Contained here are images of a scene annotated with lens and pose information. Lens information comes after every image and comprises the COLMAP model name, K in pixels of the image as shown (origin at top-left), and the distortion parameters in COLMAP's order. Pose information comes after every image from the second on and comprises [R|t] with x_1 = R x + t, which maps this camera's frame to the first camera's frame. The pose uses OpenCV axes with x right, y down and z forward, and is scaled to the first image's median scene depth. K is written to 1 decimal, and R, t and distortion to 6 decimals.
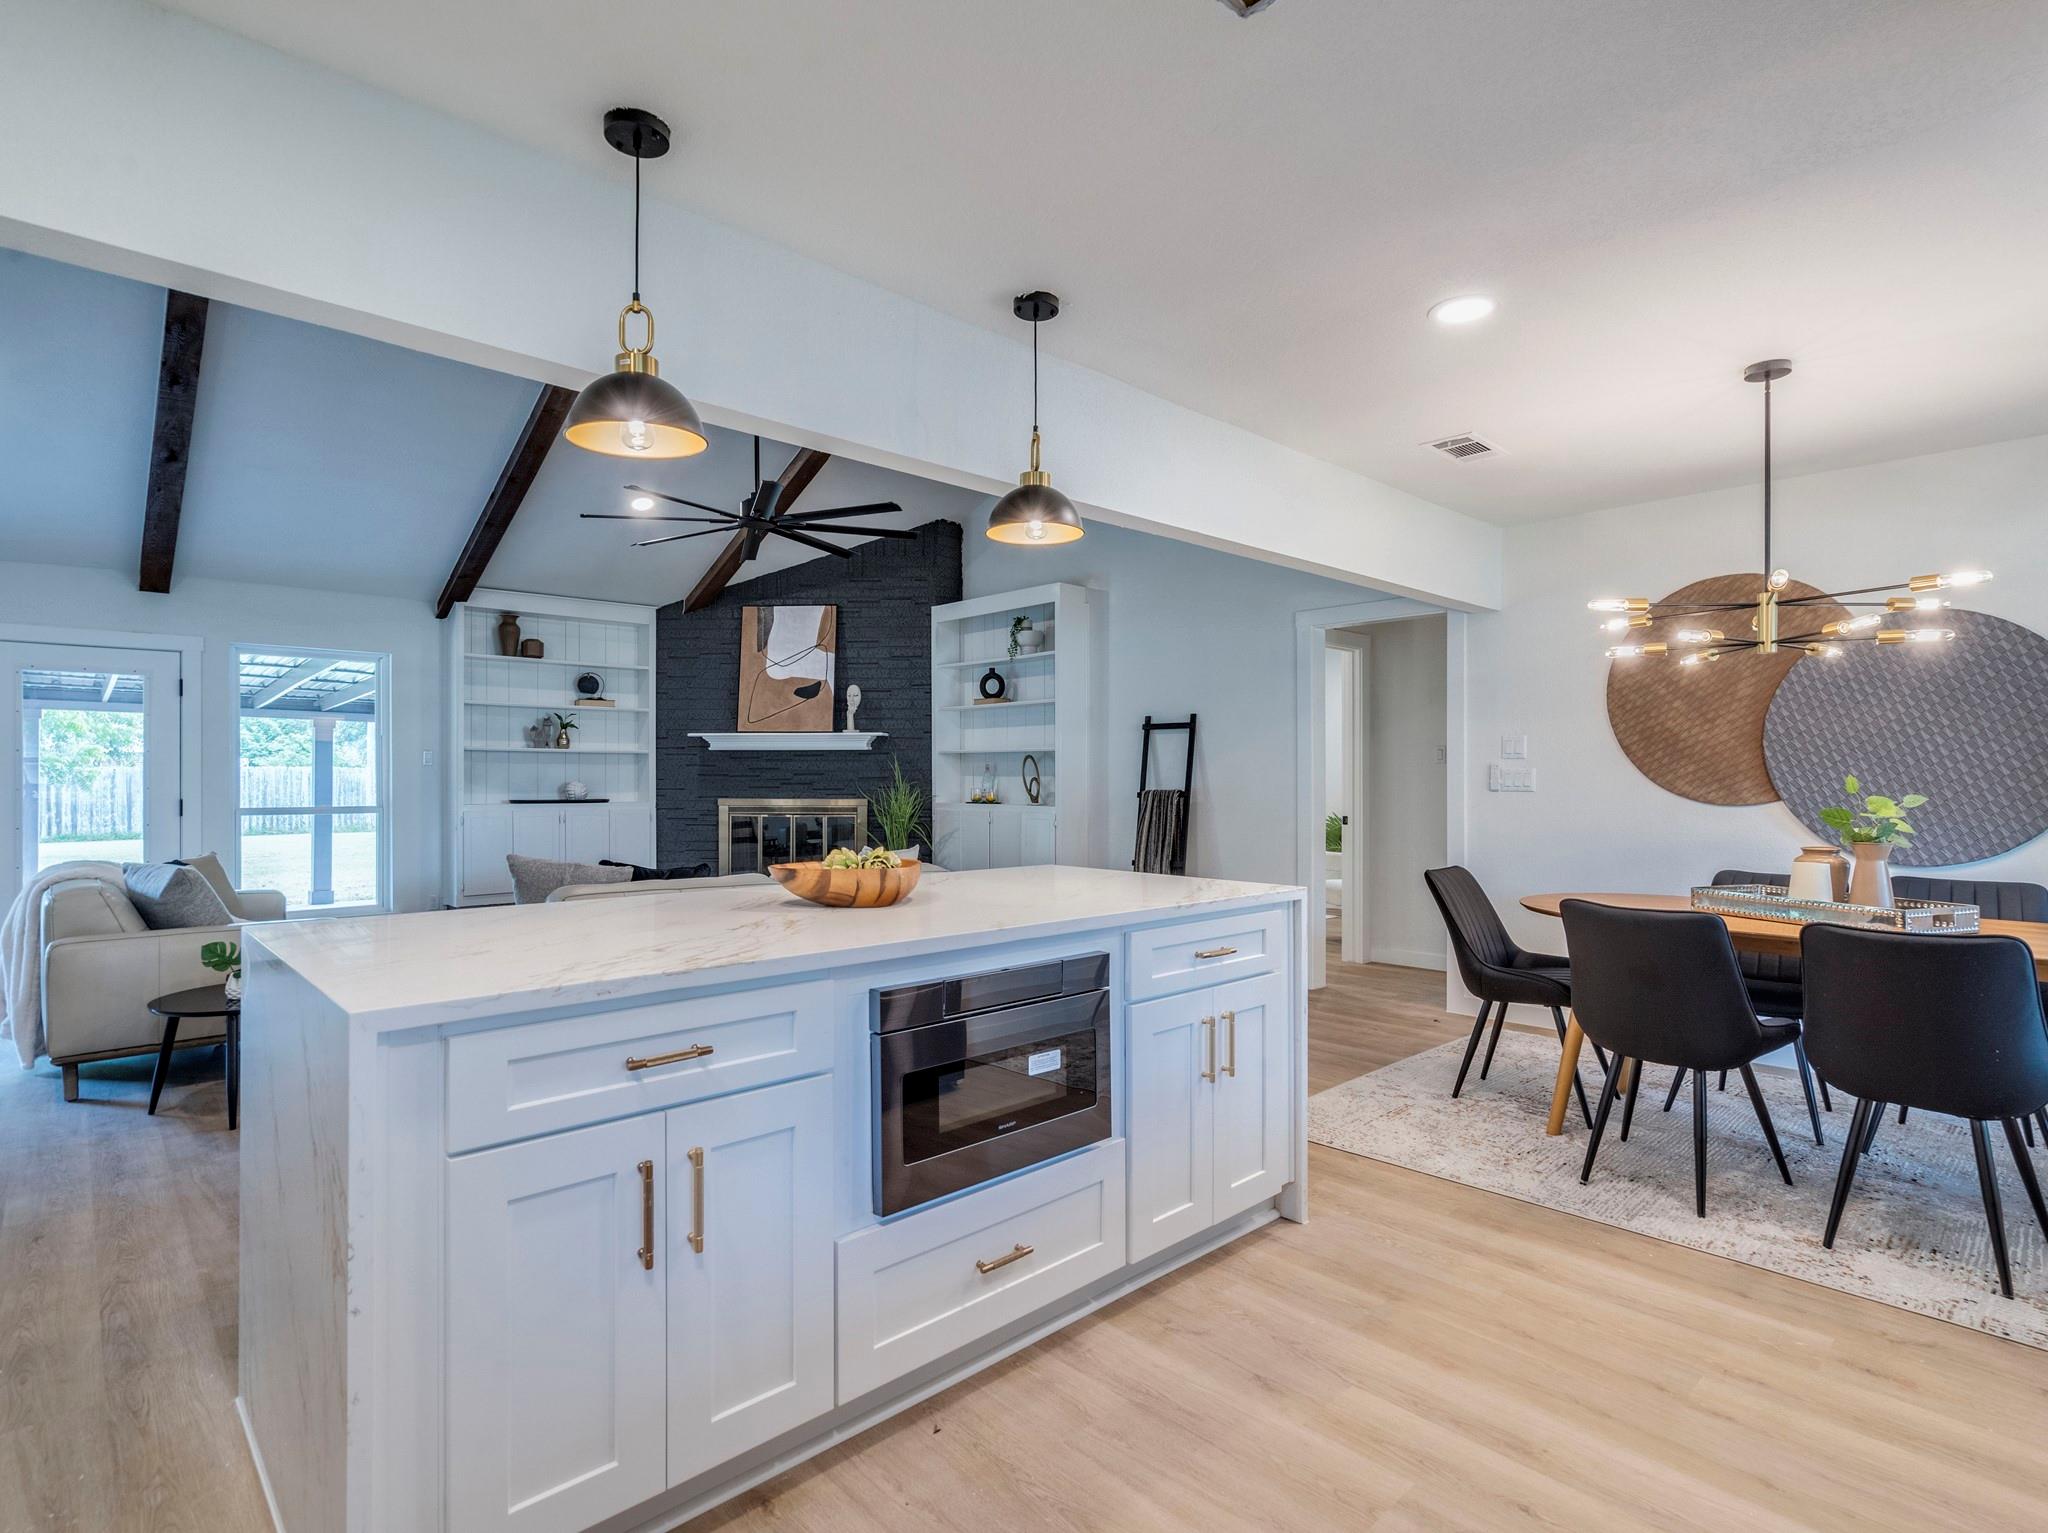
lens RADIAL K [[1046.9, 0, 1026.3], [0, 1046.9, 778.1], [0, 0, 1]] dist [0.000554, 0.000973]
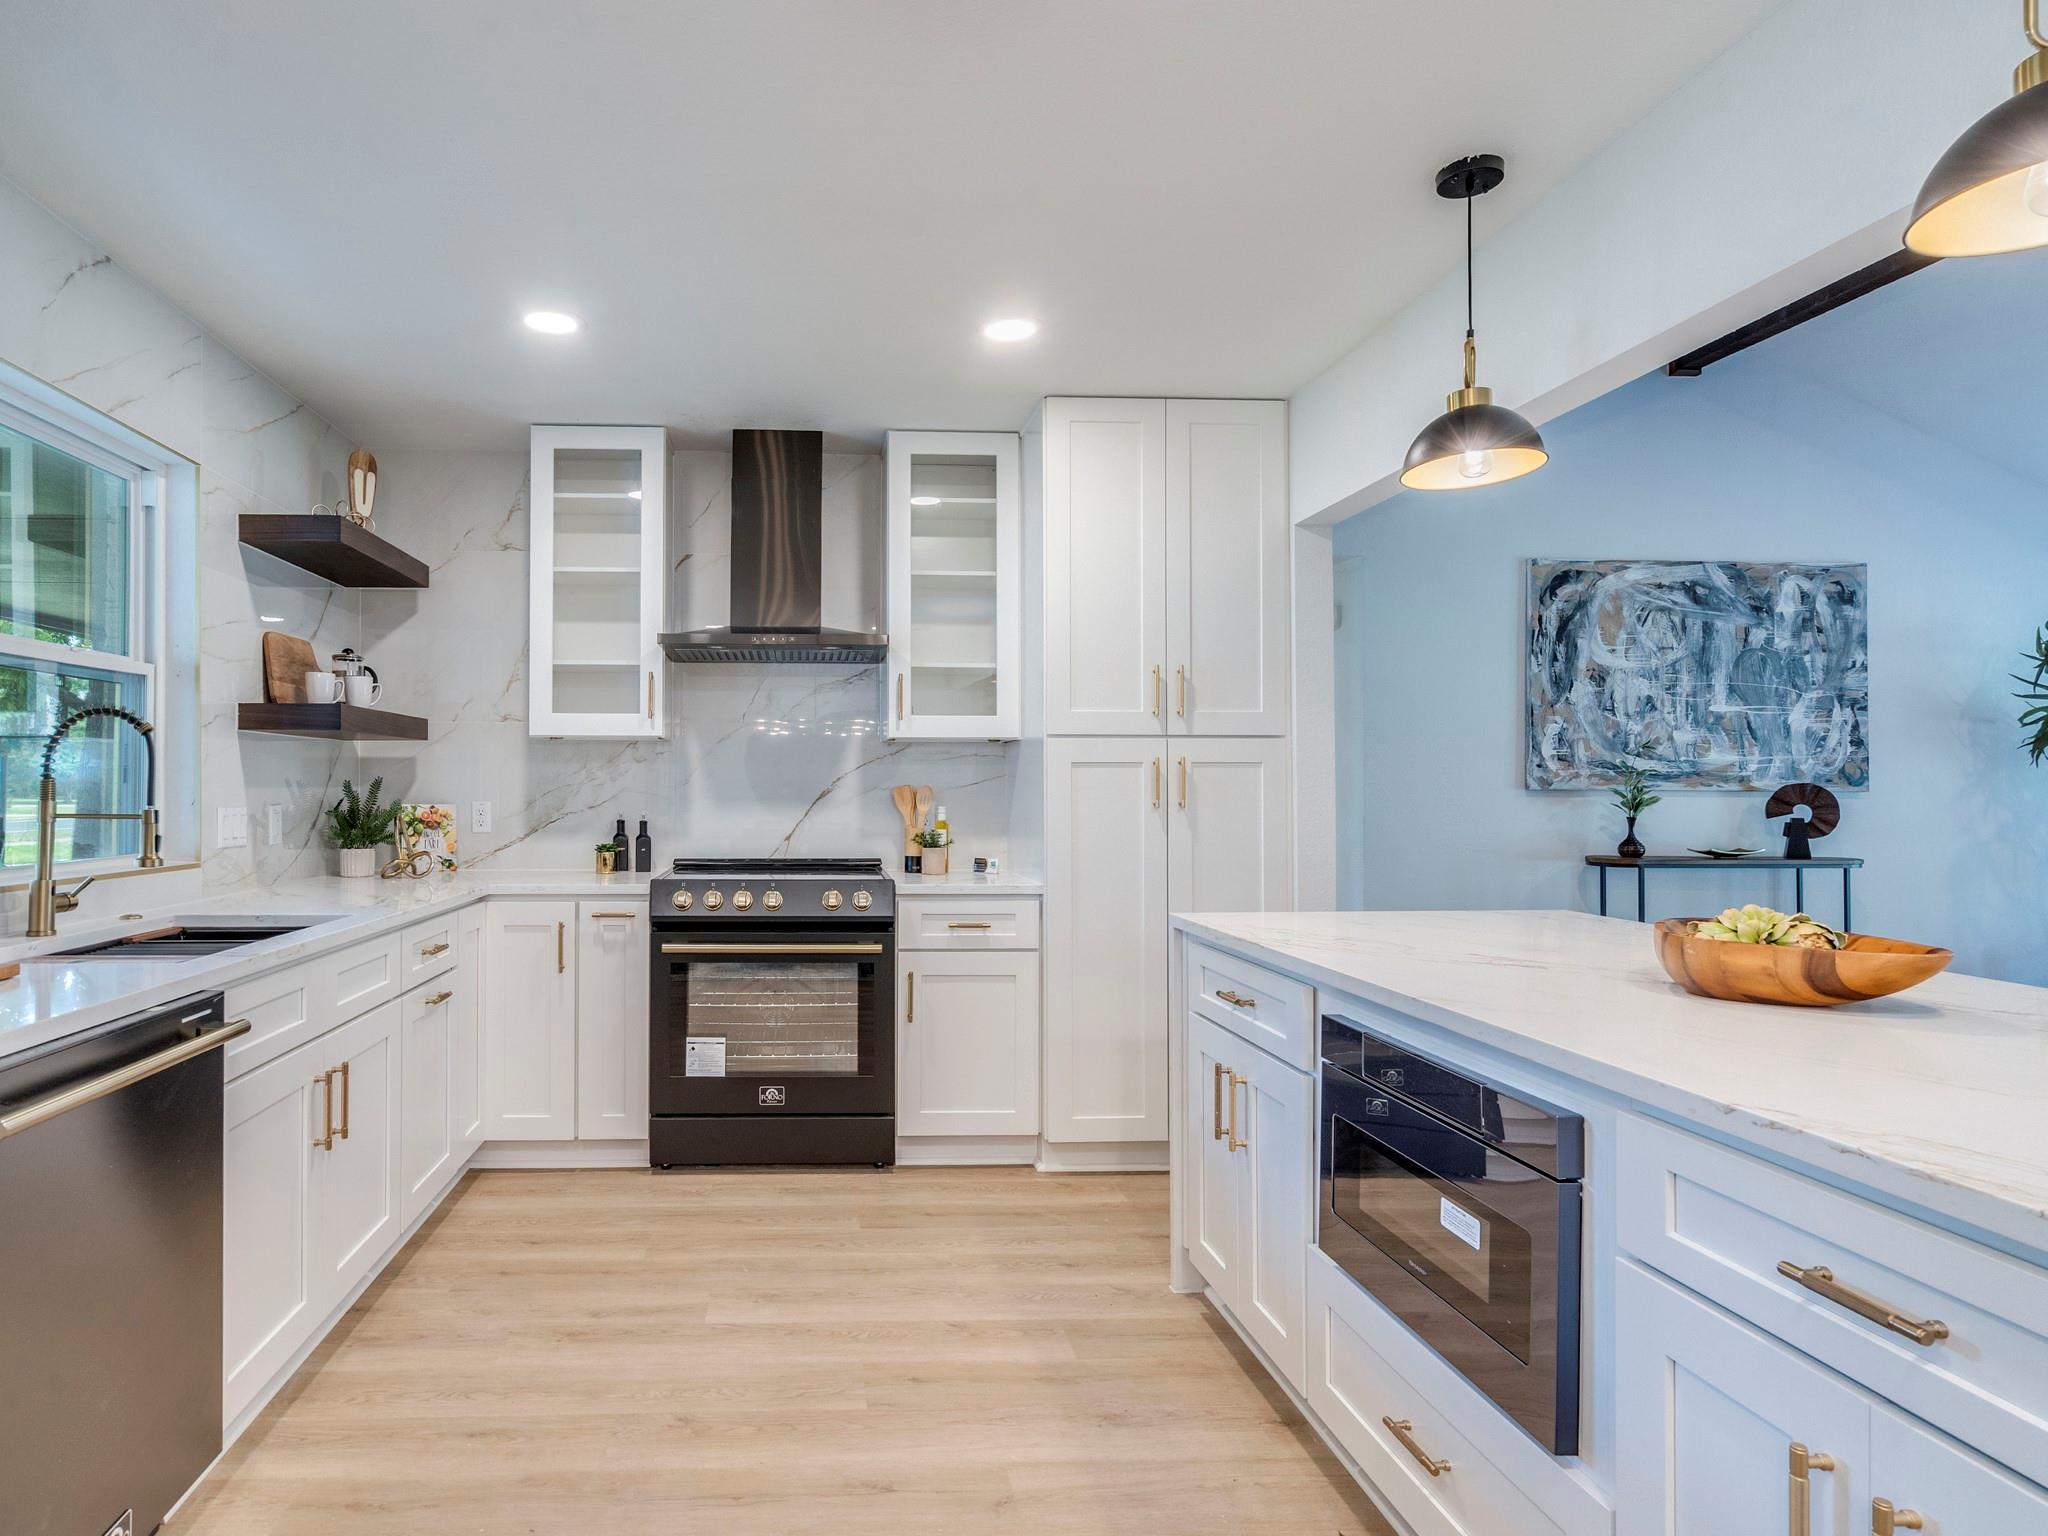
lens RADIAL K [[1133.9, 0, 848.5], [0, 1133.9, 772.0], [0, 0, 1]] dist [-0.002273, 0.002017]
pose [[-0.651393, -0.012845, -0.758632, 0.226803], [-0.003523, 0.999897, -0.013905, -0.001771], [0.758732, -0.006385, -0.651371, 0.326290]]
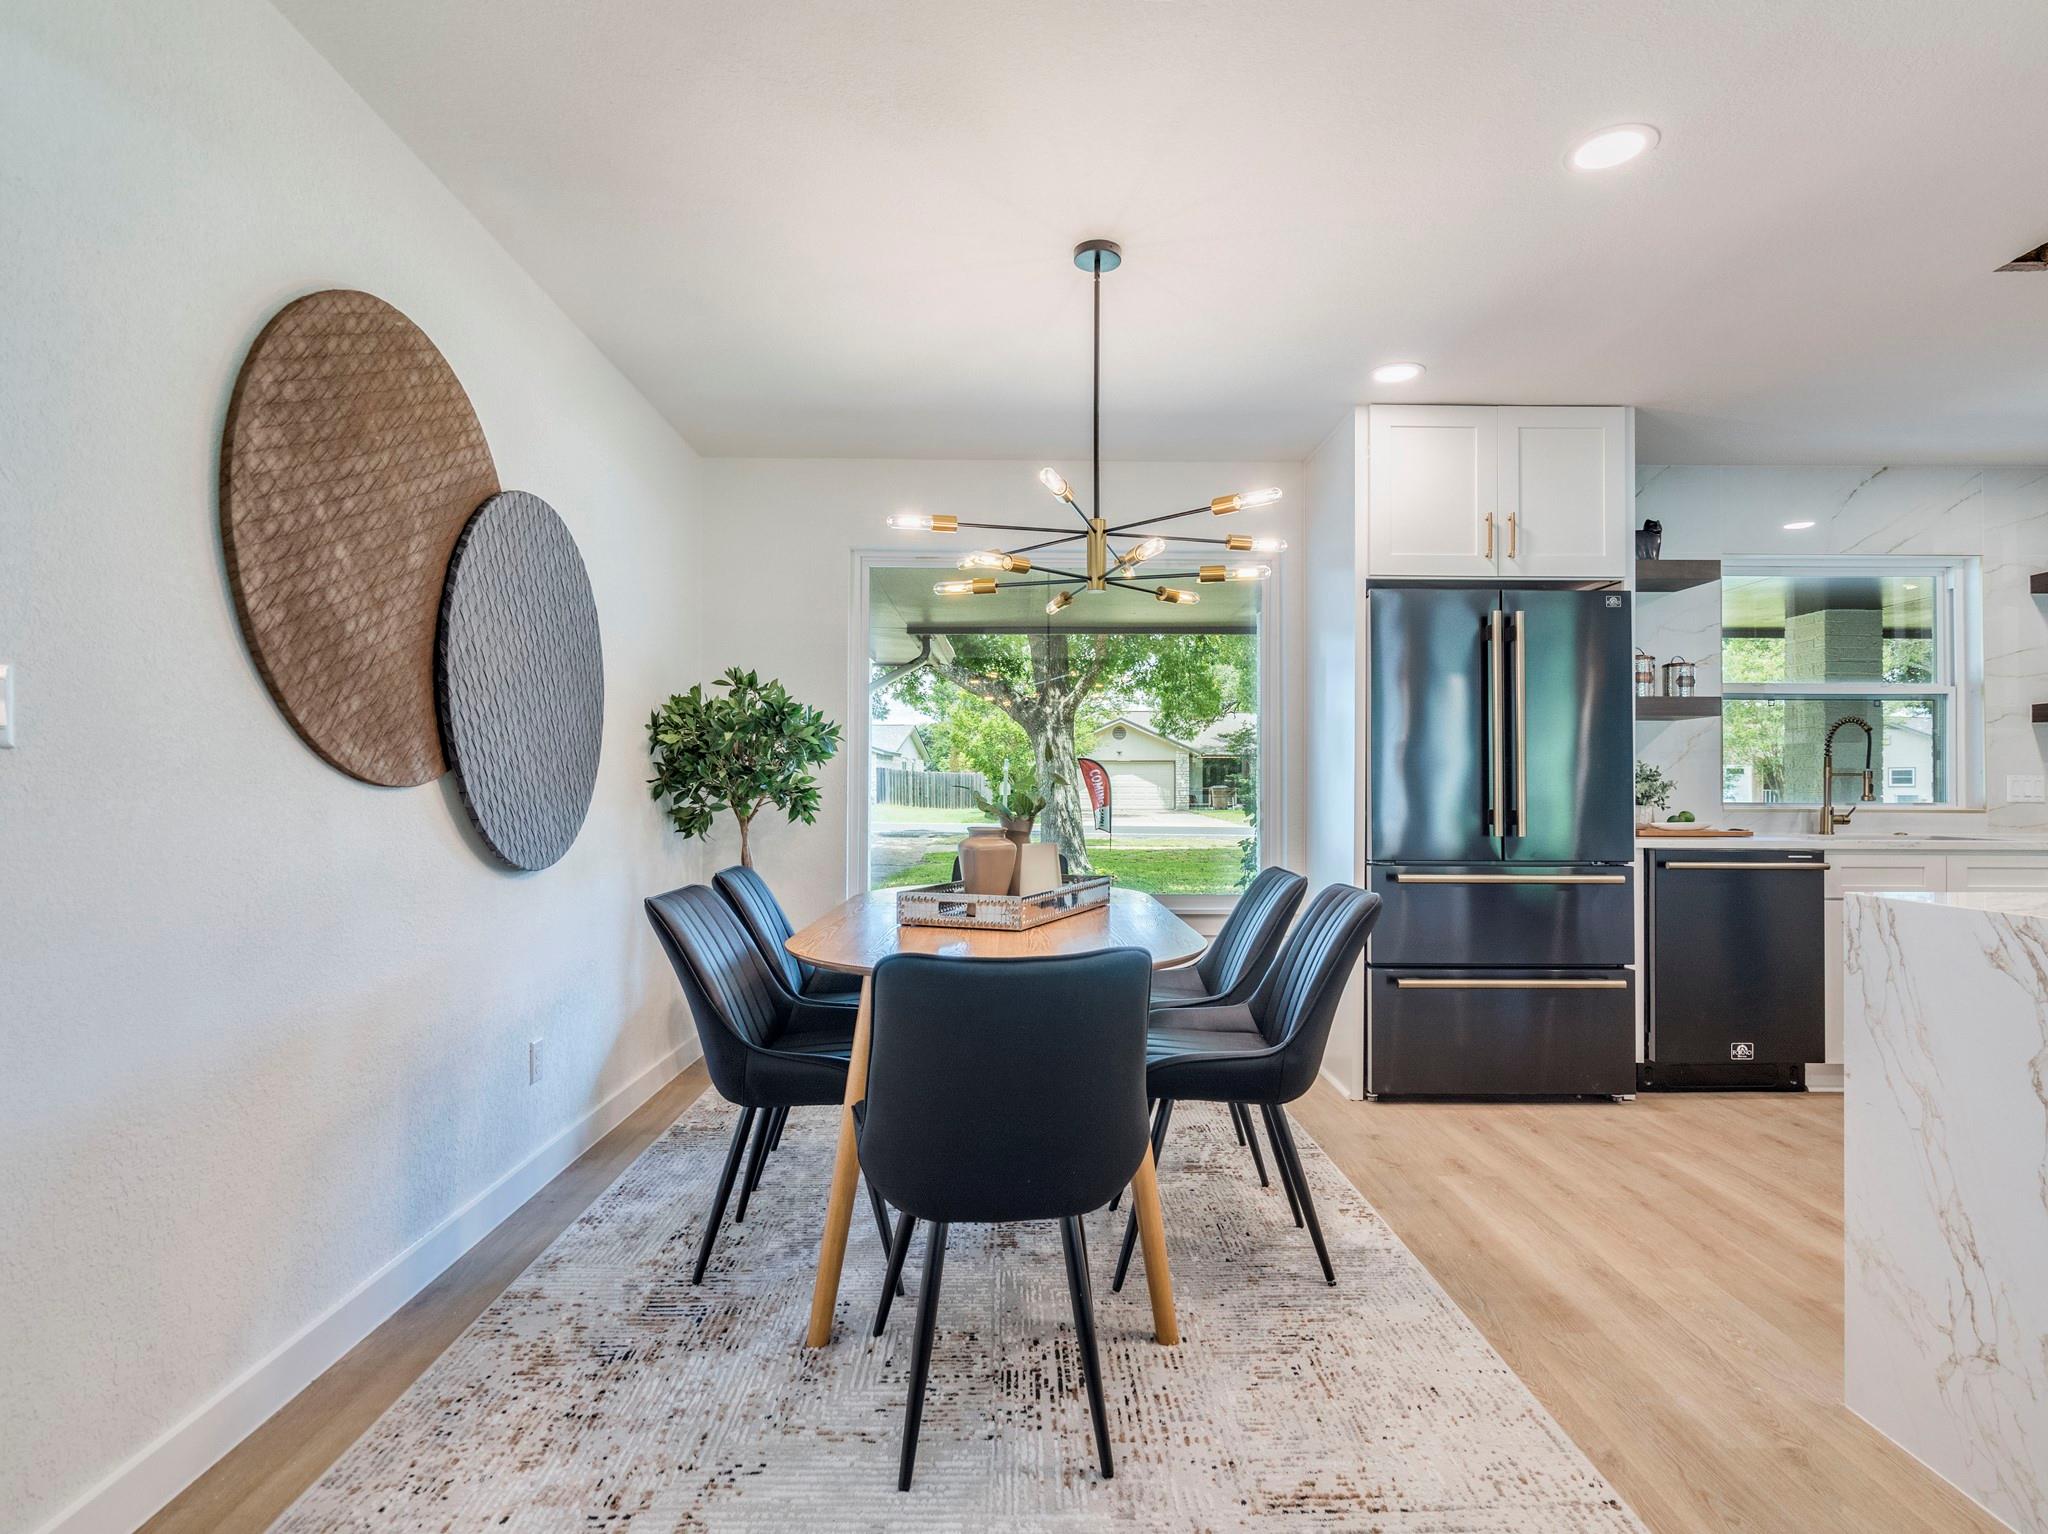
lens RADIAL K [[1071.2, 0, 1022.4], [0, 1071.2, 773.9], [0, 0, 1]] dist [-0.000963, 0.000106]
pose [[-0.739643, 0.005003, 0.672981, 0.071790], [-0.004295, 0.999917, -0.012154, 0.014424], [-0.672986, -0.011880, -0.739560, 0.674312]]
